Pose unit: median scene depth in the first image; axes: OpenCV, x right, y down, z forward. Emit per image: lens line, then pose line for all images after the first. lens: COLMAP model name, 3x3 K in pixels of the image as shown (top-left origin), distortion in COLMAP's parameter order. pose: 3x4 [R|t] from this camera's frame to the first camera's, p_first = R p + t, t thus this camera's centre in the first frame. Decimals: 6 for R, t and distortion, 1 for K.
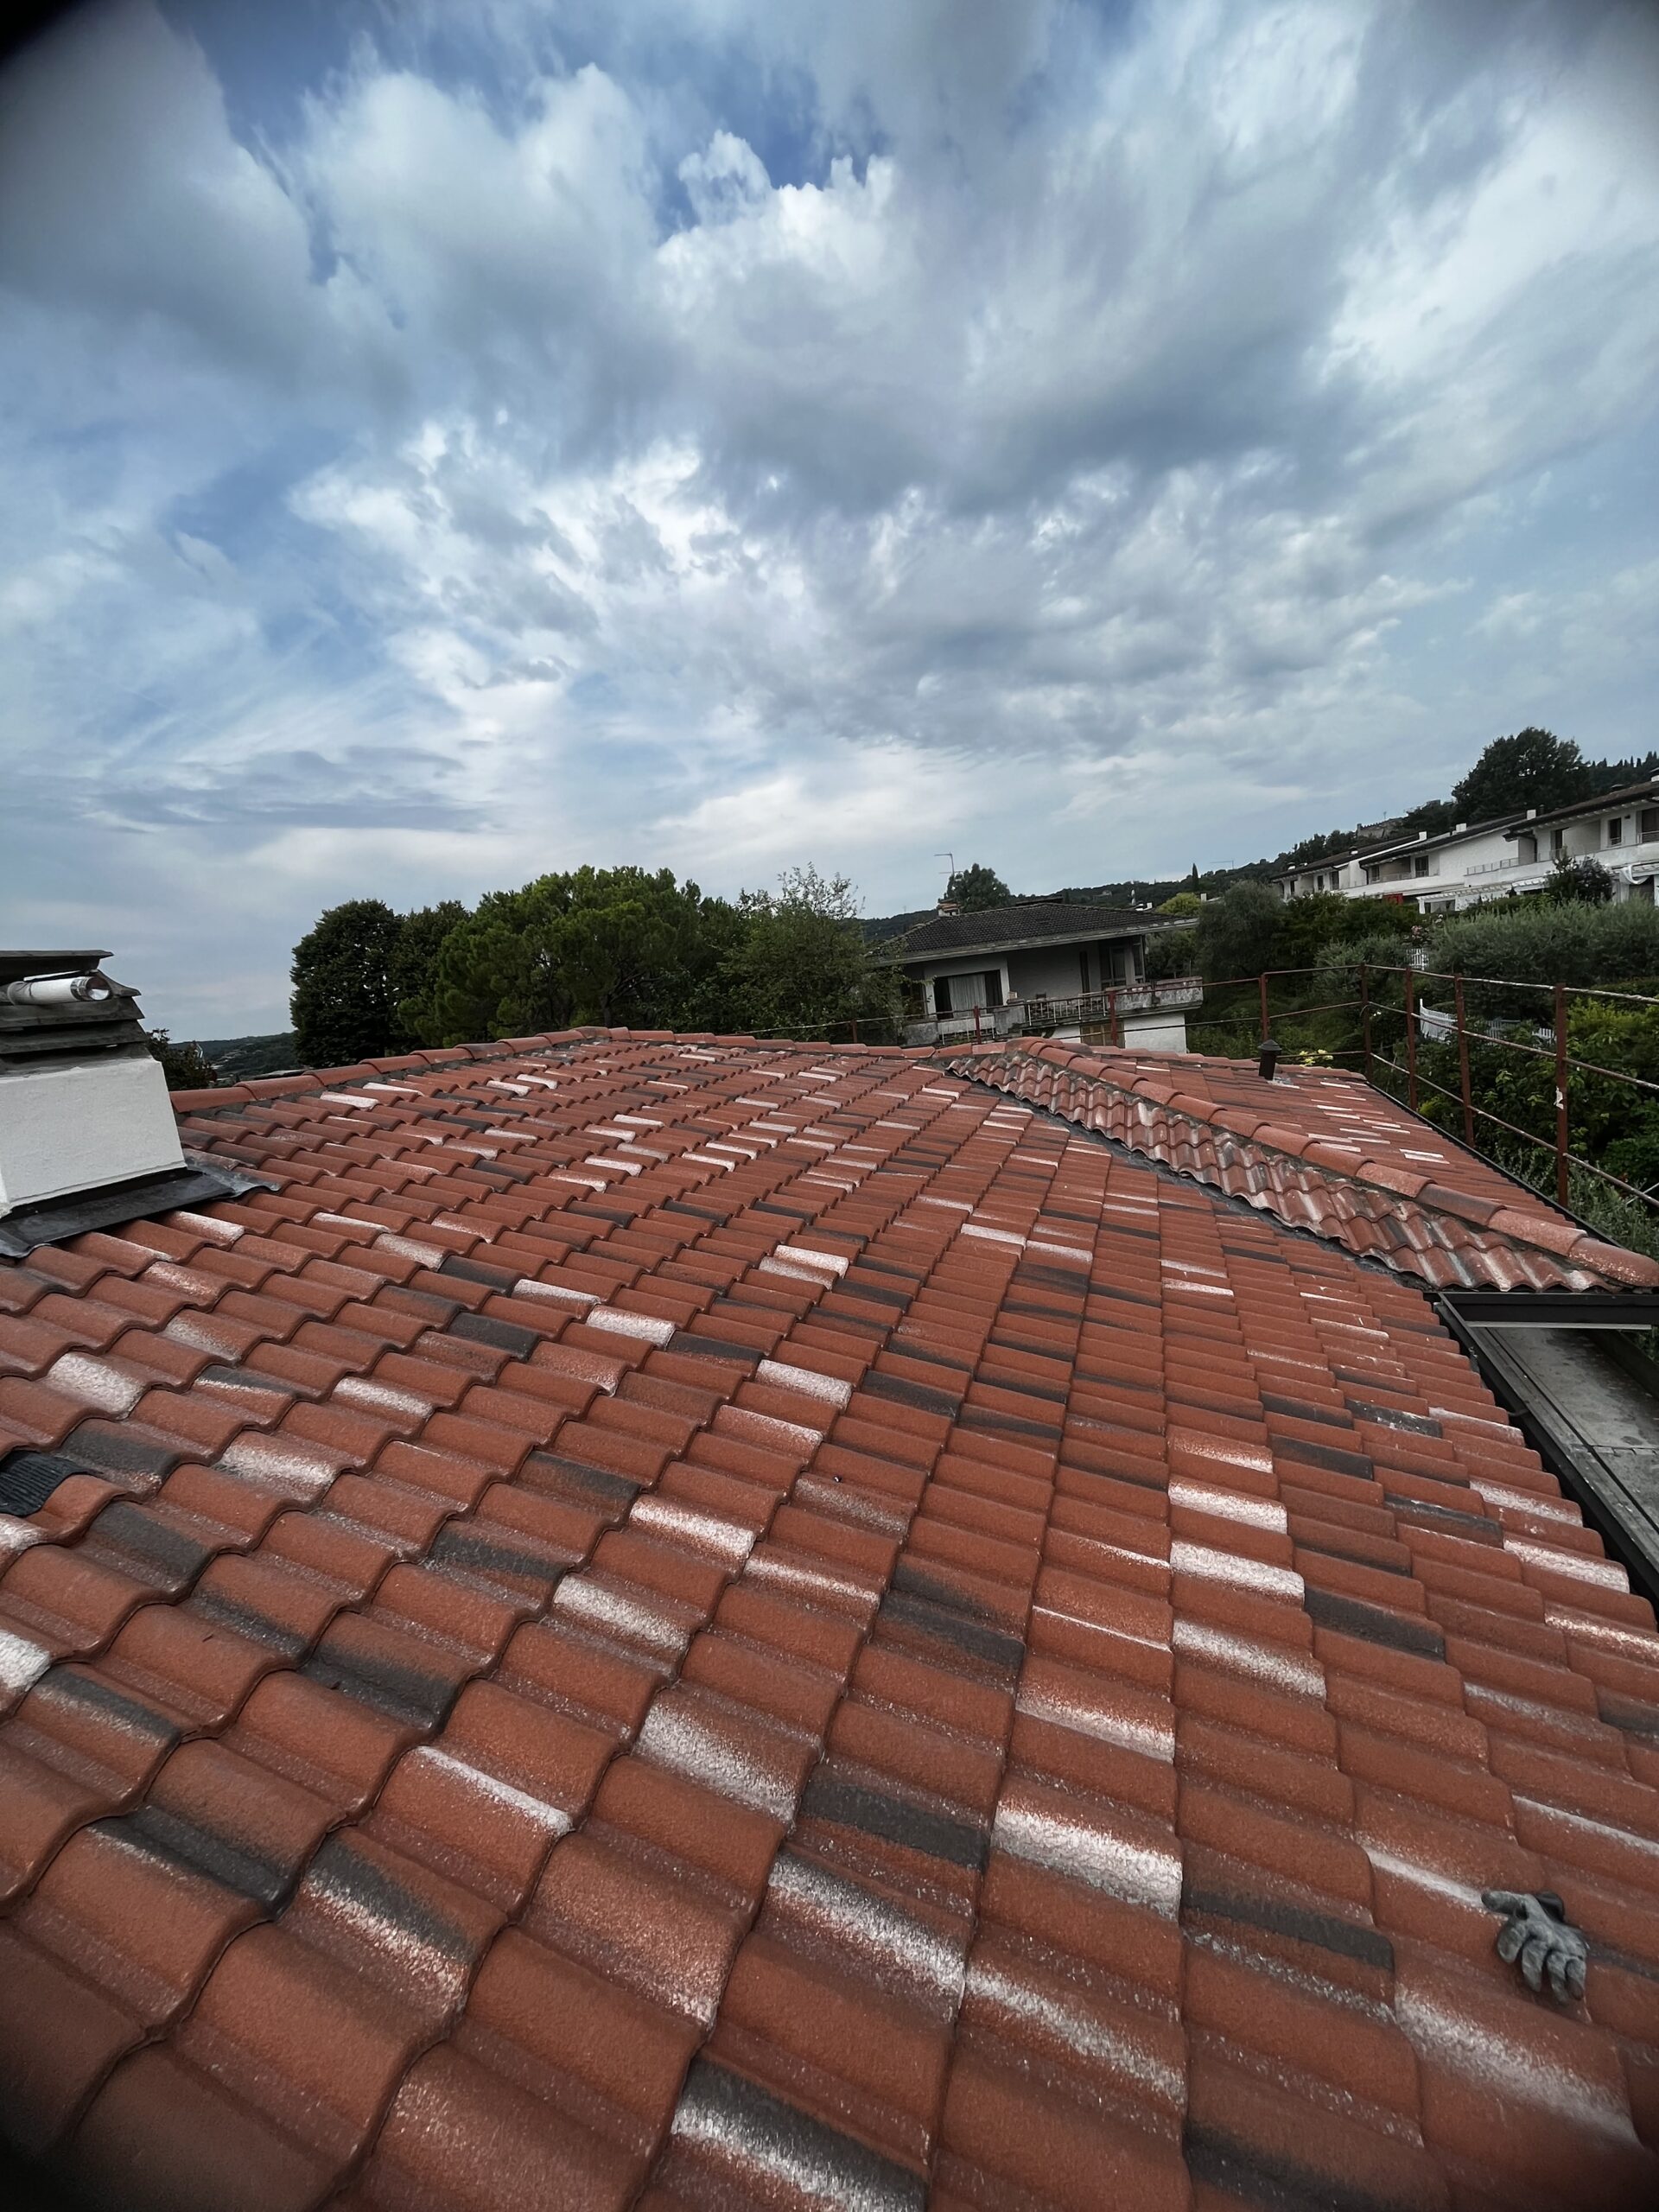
lens RADIAL K [[881.4, 0, 845.4], [0, 881.4, 1113.6], [0, 0, 1]] dist [-0.001276, -0.000196]
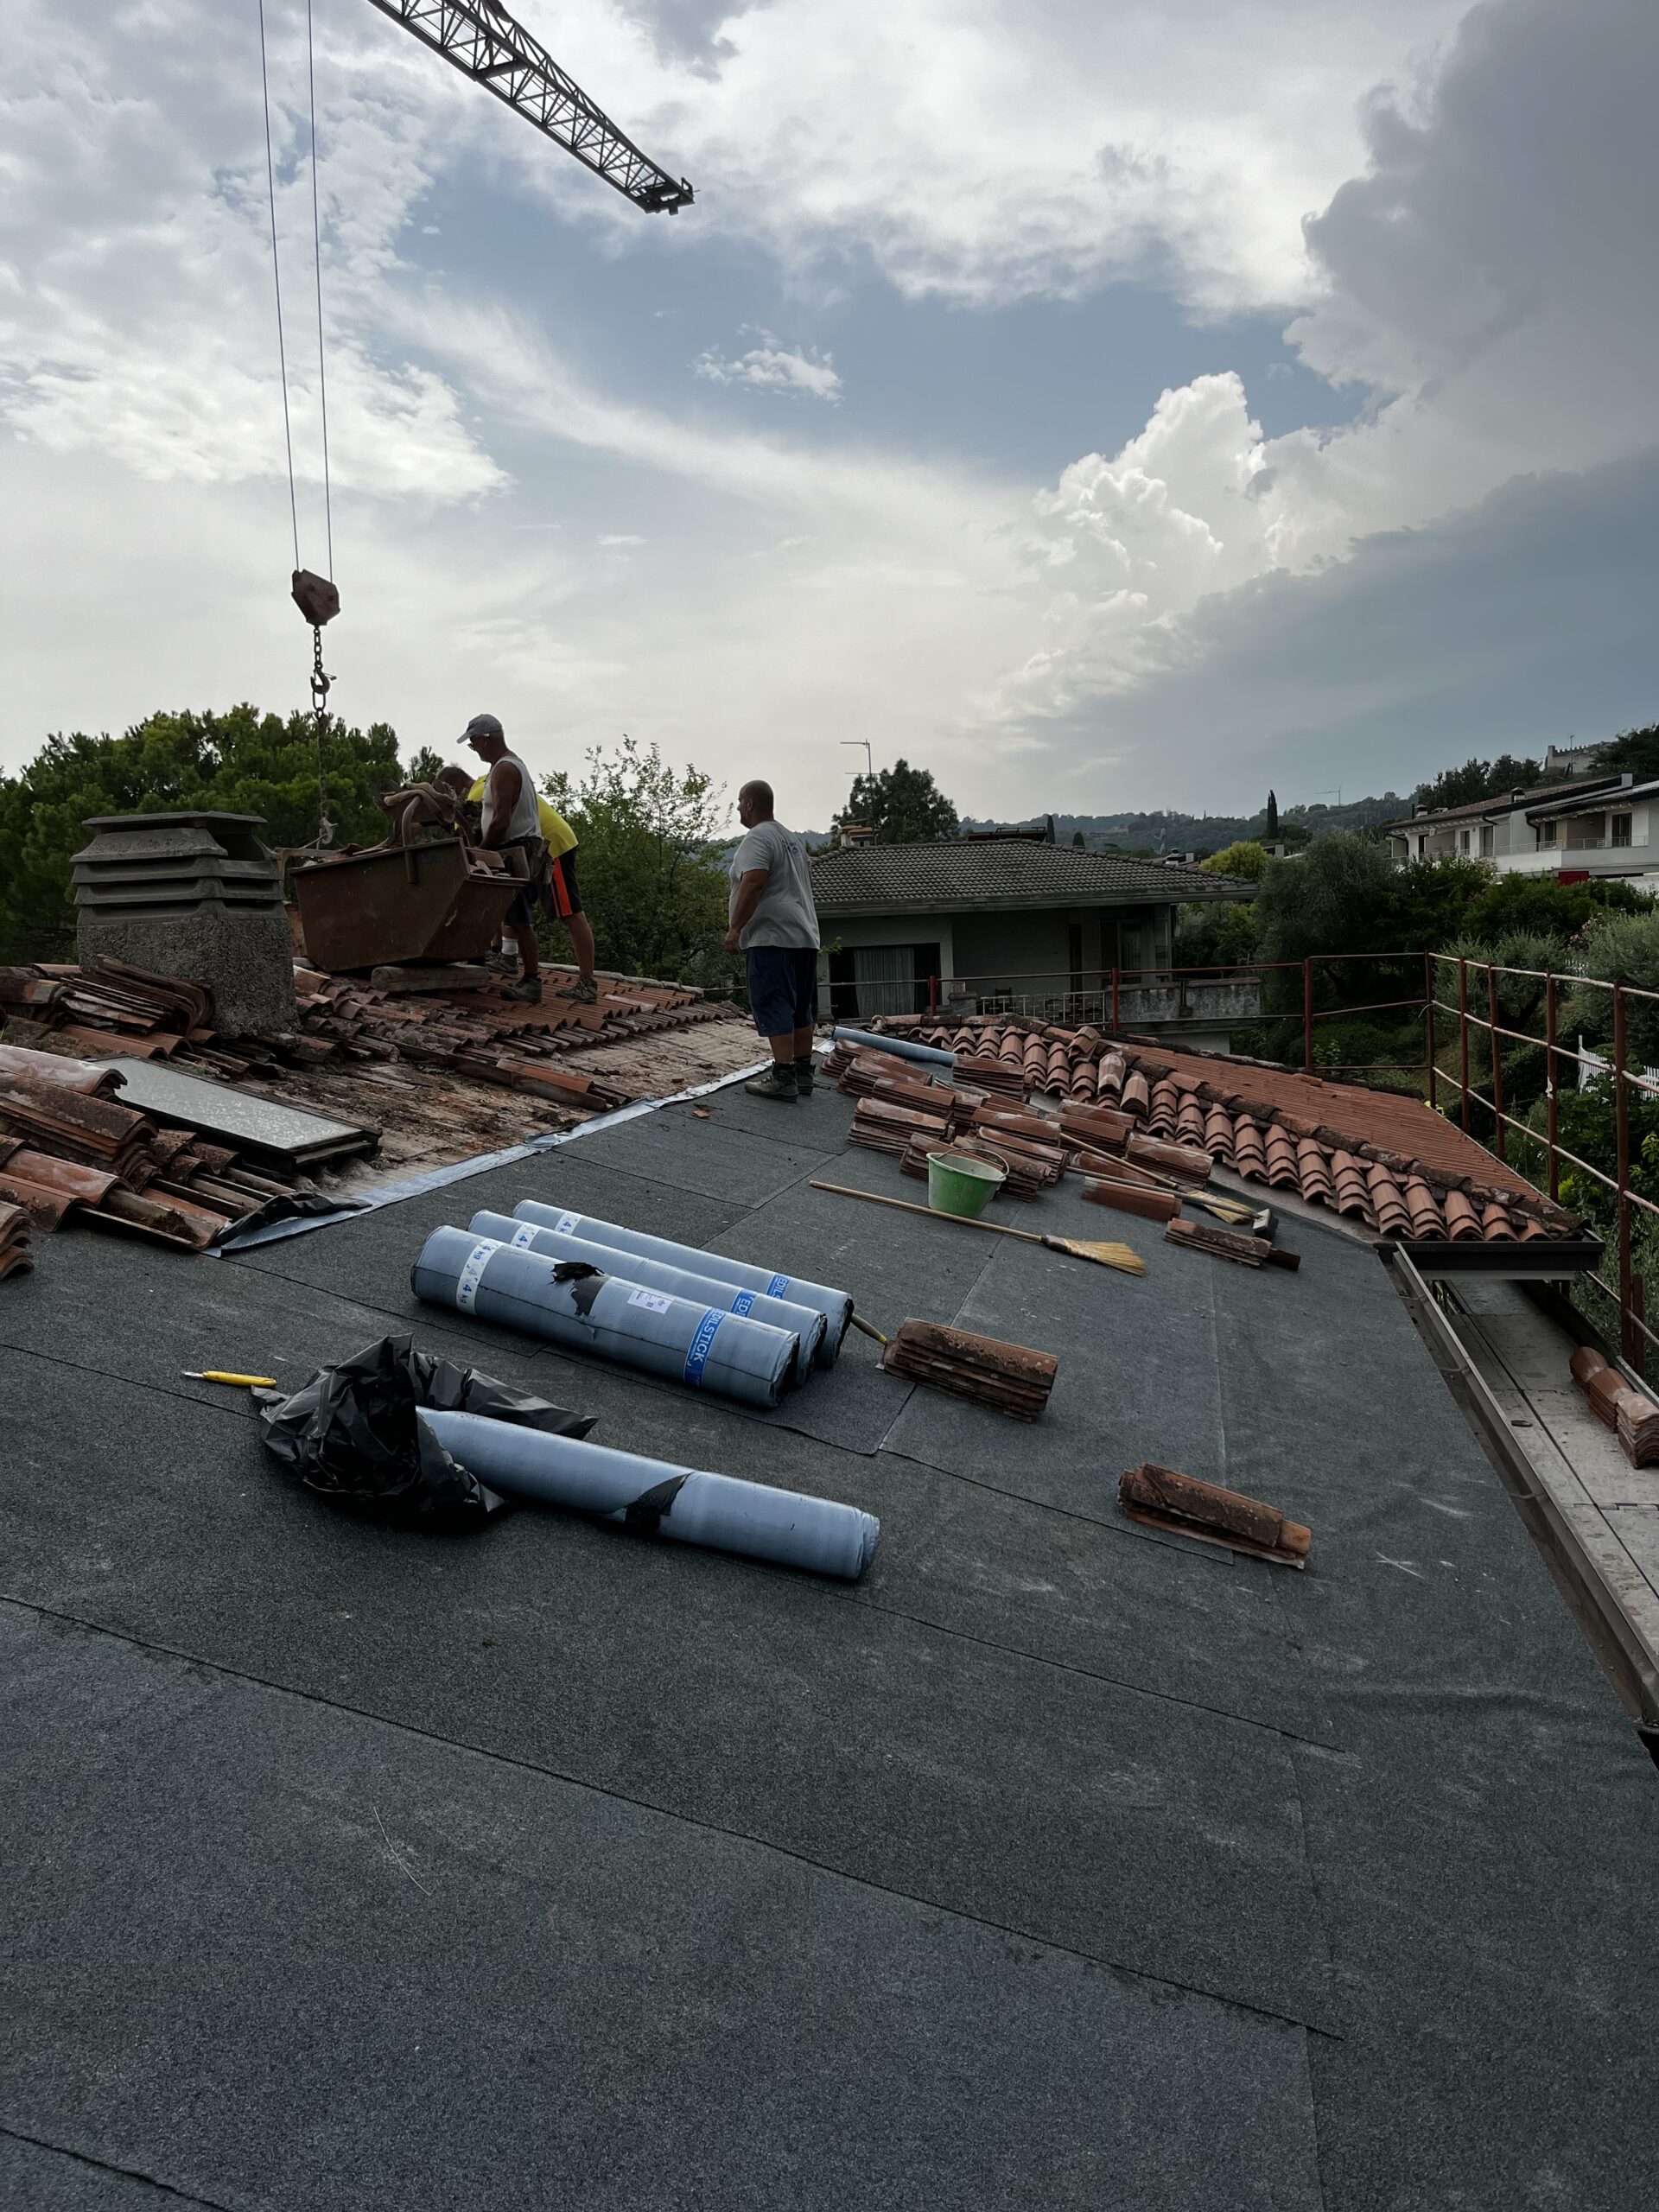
lens RADIAL K [[1669.0, 0, 827.5], [0, 1669.0, 1161.7], [0, 0, 1]] dist [0.030848, -0.005741]
pose [[0.990203, 0.061569, 0.125331, -0.031326], [-0.057880, 0.997782, -0.032873, 0.025545], [-0.127077, 0.025297, 0.991570, -0.107894]]
